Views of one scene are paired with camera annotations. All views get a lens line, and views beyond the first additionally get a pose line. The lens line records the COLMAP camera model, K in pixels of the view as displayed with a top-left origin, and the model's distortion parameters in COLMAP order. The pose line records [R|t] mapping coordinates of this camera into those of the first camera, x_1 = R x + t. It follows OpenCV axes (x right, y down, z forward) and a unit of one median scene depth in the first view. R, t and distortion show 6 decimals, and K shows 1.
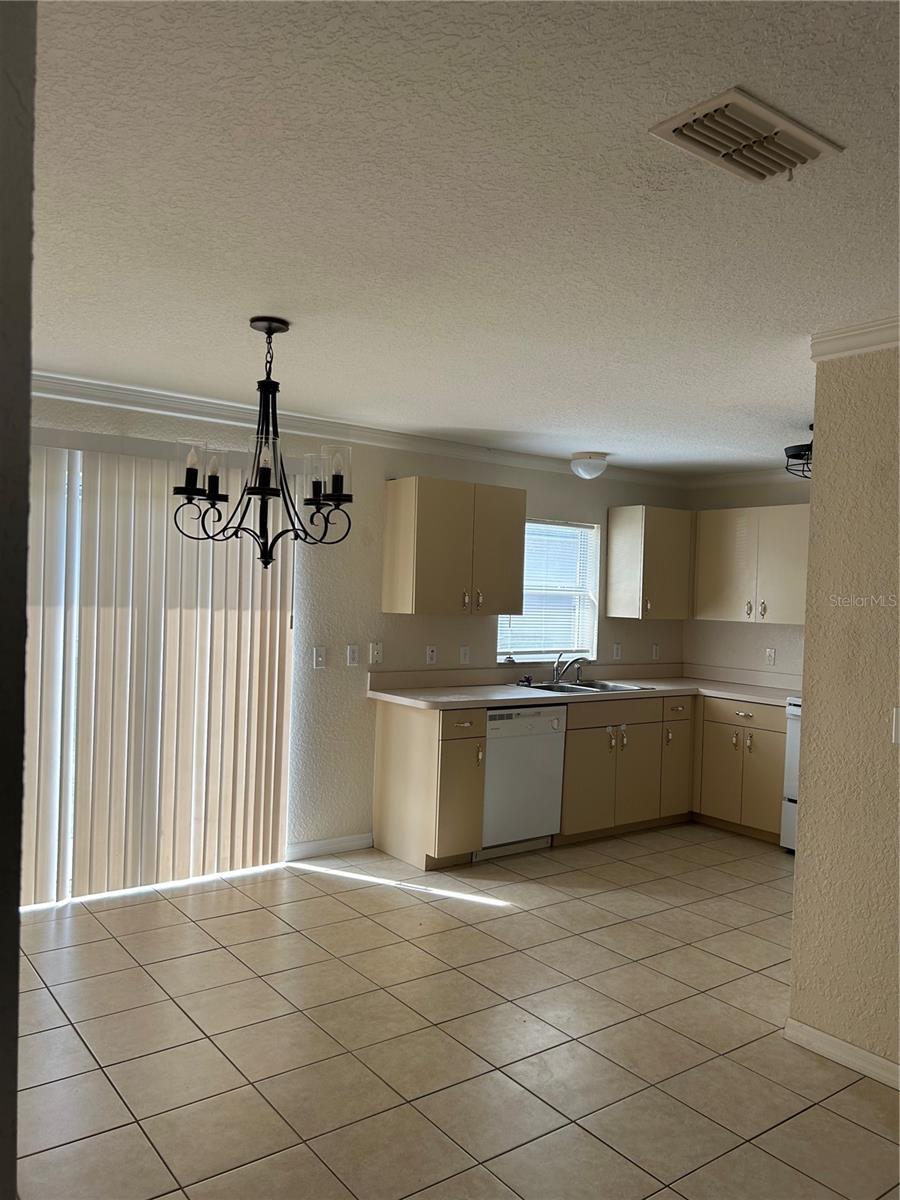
lens RADIAL K [[918.8, 0, 445.0], [0, 918.8, 594.5], [0, 0, 1]] dist [0.063453, -0.062899]
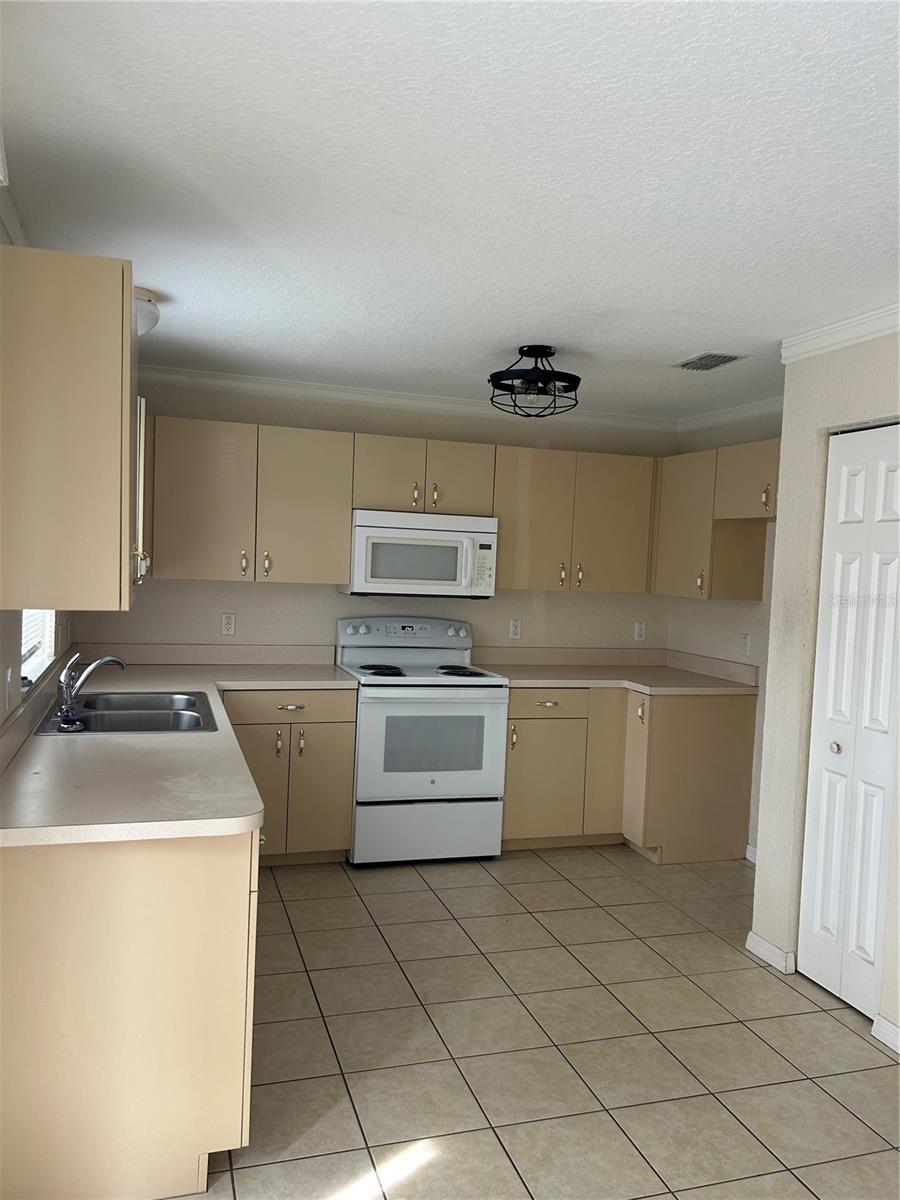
lens RADIAL K [[918.8, 0, 445.0], [0, 918.8, 594.5], [0, 0, 1]] dist [0.063453, -0.062899]
pose [[0.332139, -0.058350, 0.941424, -0.410974], [-0.020268, 0.997413, 0.068971, -0.018231], [-0.943013, -0.041989, 0.330097, 0.804783]]
